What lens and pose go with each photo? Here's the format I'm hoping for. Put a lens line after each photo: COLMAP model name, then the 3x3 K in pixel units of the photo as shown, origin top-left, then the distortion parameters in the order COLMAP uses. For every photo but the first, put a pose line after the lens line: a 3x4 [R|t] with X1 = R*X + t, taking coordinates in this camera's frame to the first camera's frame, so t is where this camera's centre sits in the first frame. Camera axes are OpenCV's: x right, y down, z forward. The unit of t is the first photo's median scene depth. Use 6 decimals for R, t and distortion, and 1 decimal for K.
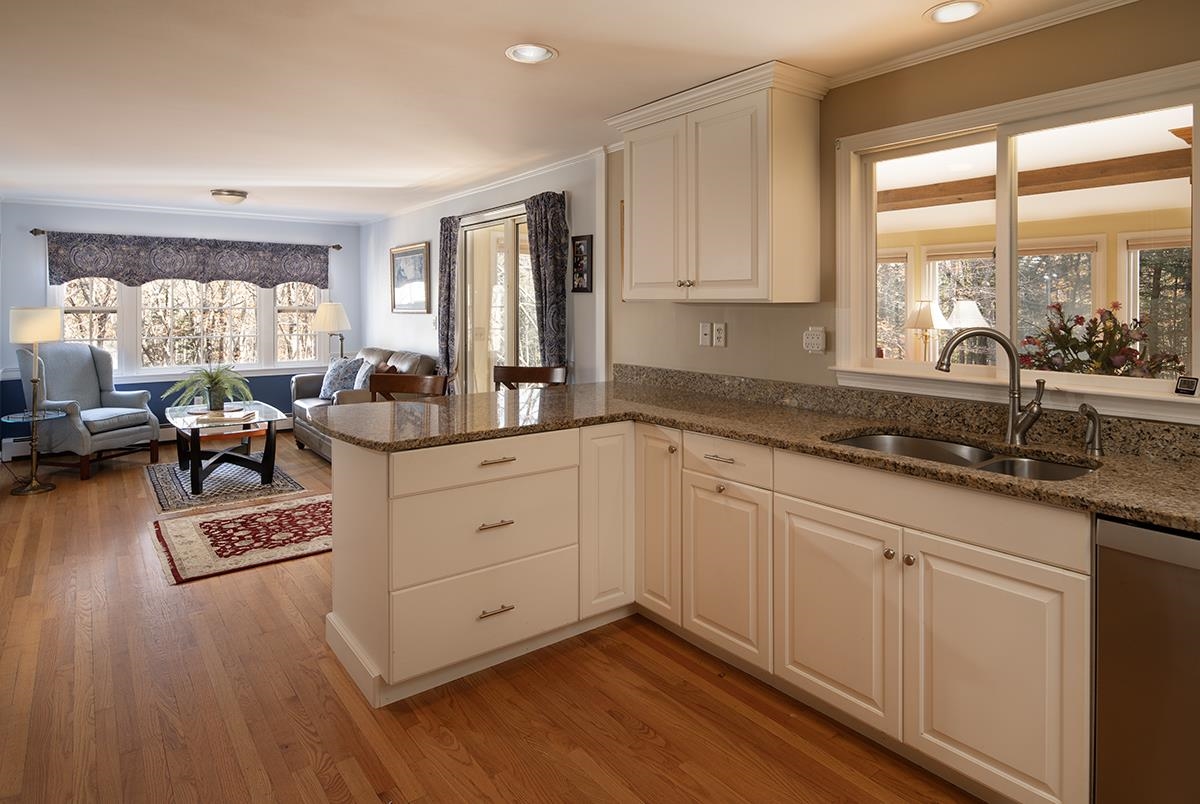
lens RADIAL K [[666.6, 0, 599.8], [0, 666.6, 402.9], [0, 0, 1]] dist [-0.000562, -0.001269]
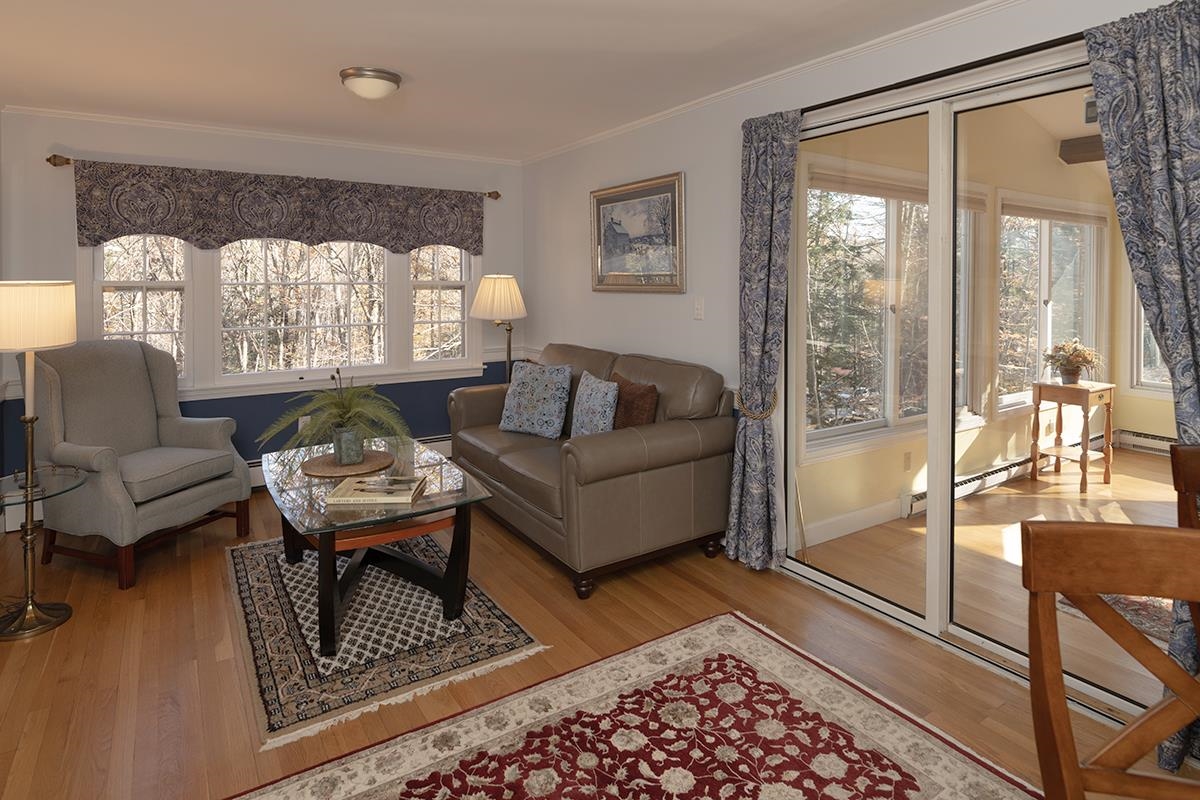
lens RADIAL K [[666.6, 0, 639.5], [0, 666.6, 393.2], [0, 0, 1]] dist [-0.000562, -0.001269]
pose [[0.999061, 0.007575, -0.042666, -0.257863], [-0.006650, 0.999741, 0.021778, -0.052859], [0.042820, -0.021473, 0.998852, 0.375310]]
